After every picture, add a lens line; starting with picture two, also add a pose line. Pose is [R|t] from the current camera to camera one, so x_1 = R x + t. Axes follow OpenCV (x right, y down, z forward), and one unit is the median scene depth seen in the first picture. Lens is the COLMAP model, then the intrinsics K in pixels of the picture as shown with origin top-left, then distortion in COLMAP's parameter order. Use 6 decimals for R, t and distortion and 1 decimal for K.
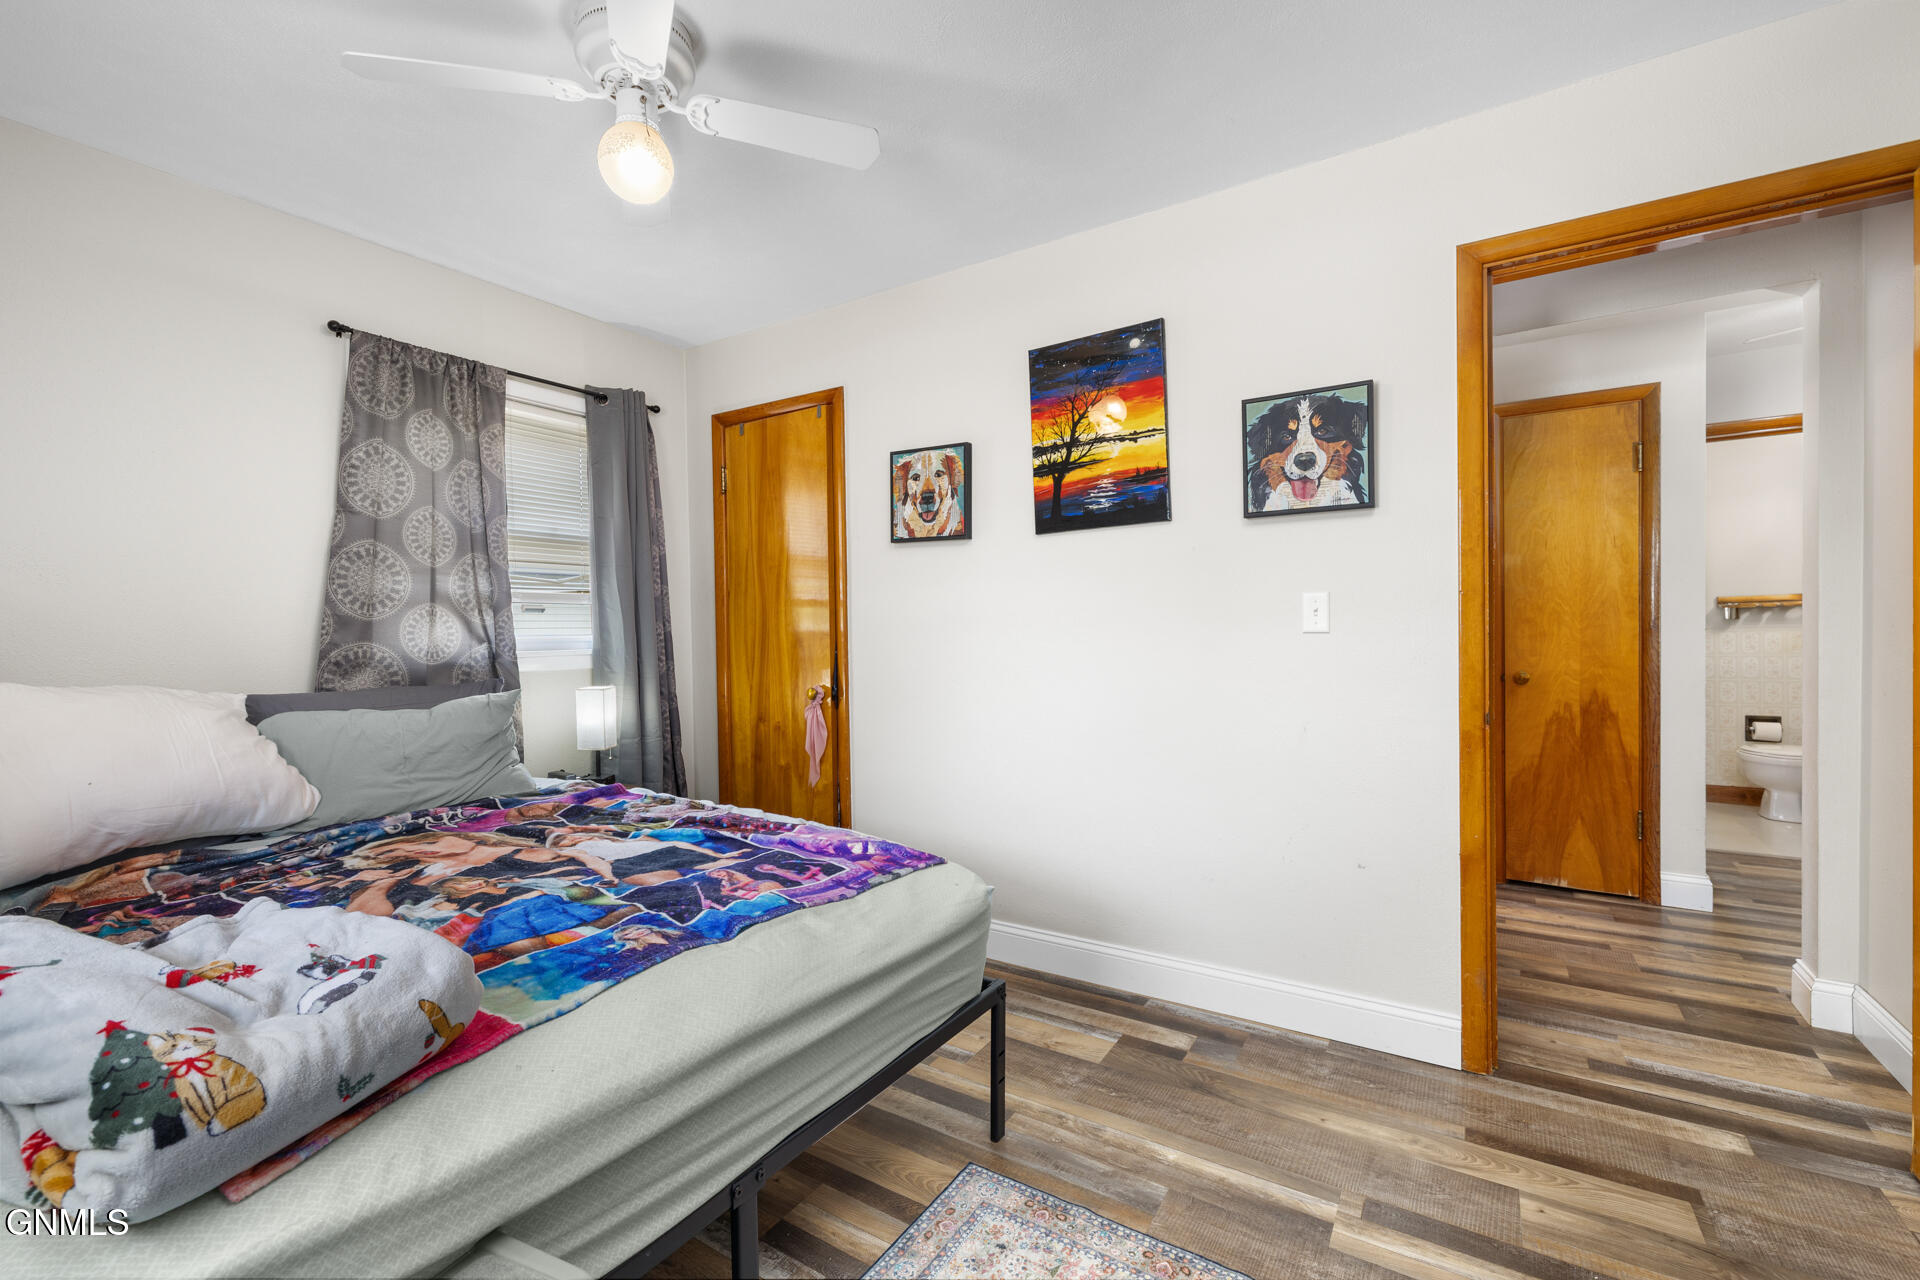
lens RADIAL K [[807.7, 0, 971.7], [0, 807.7, 639.2], [0, 0, 1]] dist [-0.000481, -0.000449]
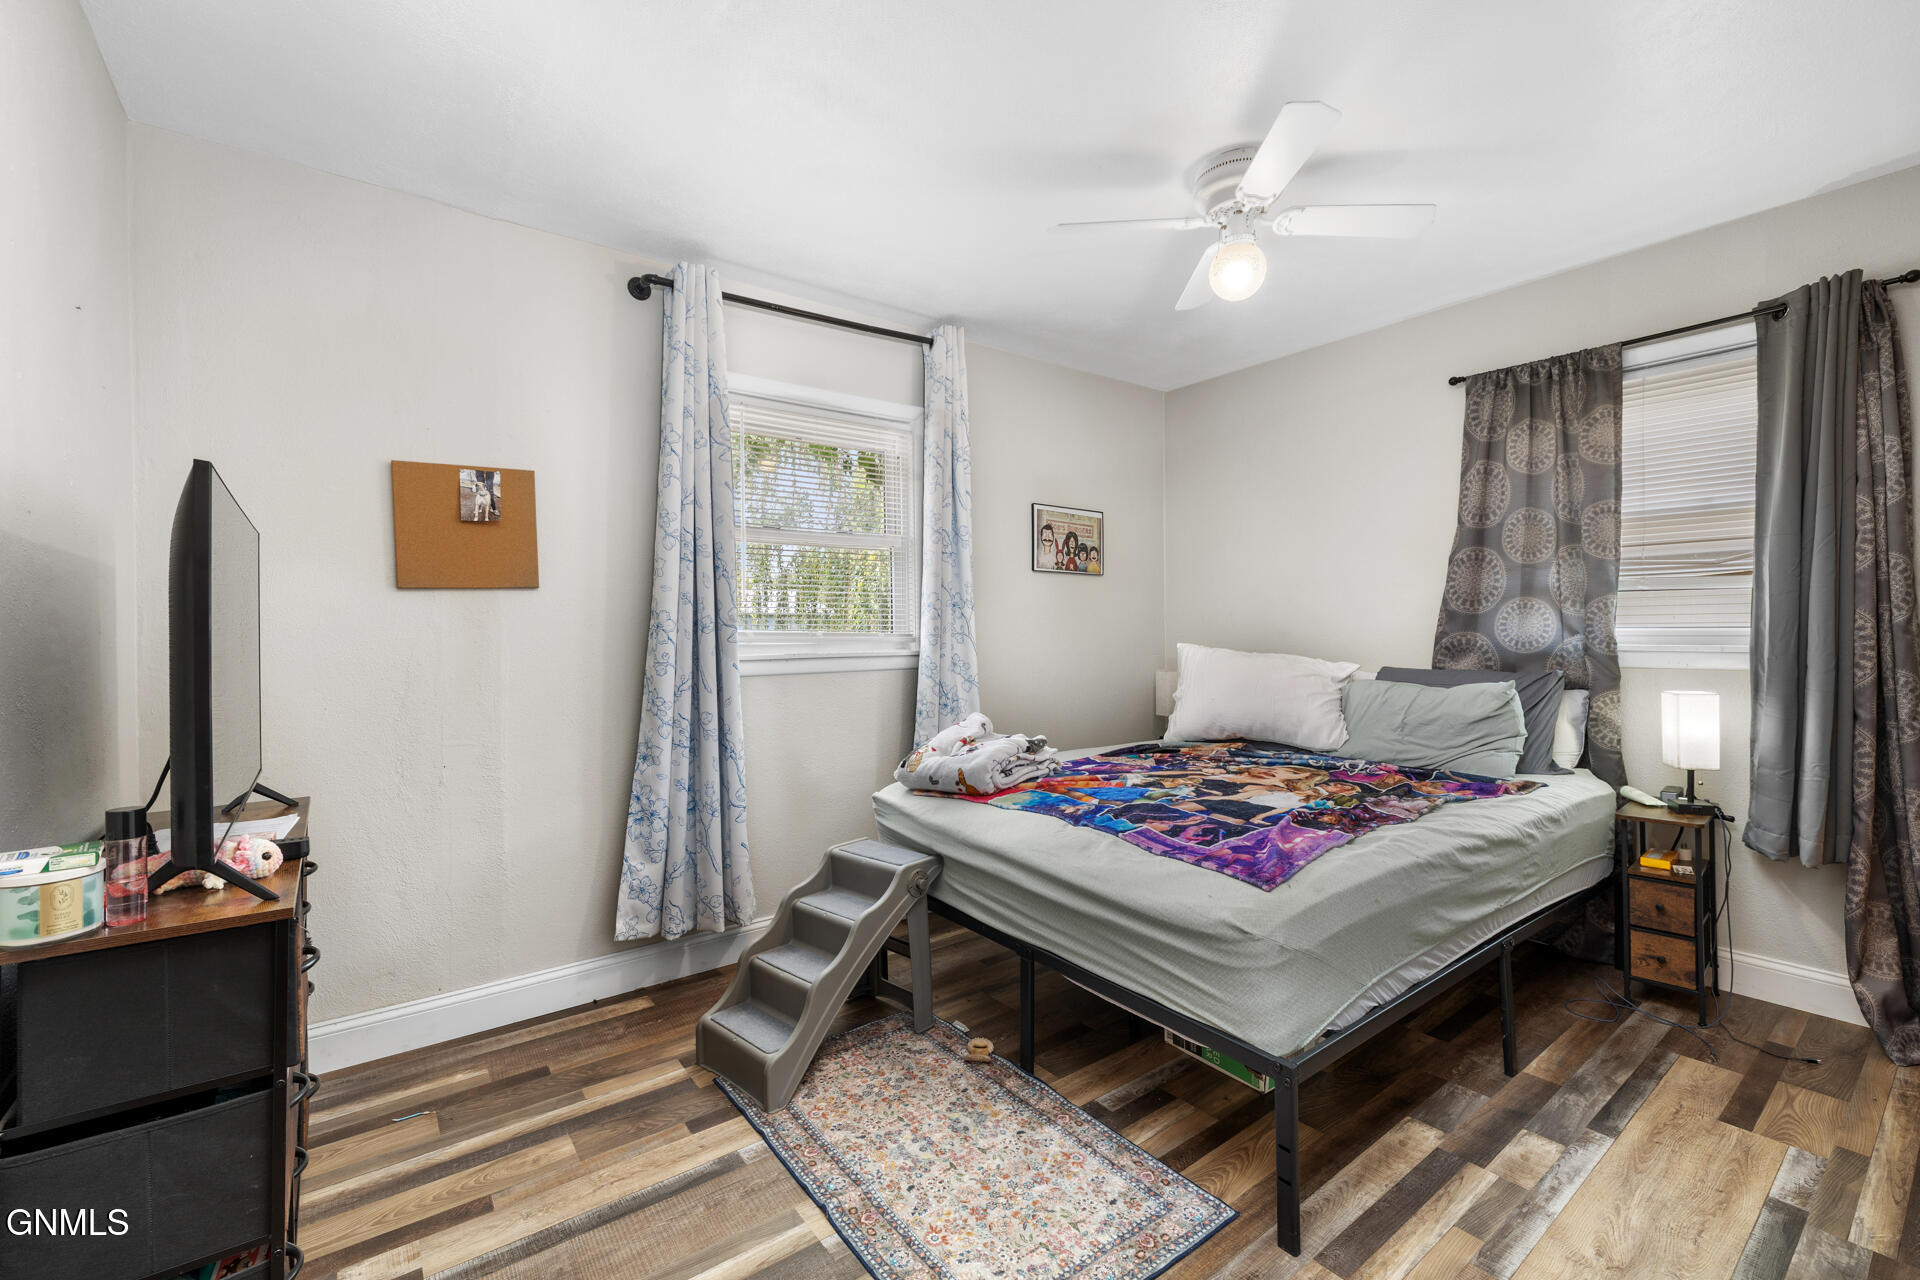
lens RADIAL K [[807.7, 0, 956.7], [0, 807.7, 639.2], [0, 0, 1]] dist [-0.000481, -0.000449]
pose [[-0.347818, 0.030249, -0.937074, 0.660998], [0.001992, 0.999501, 0.031525, -0.025000], [0.937560, 0.009098, -0.347705, 0.699478]]
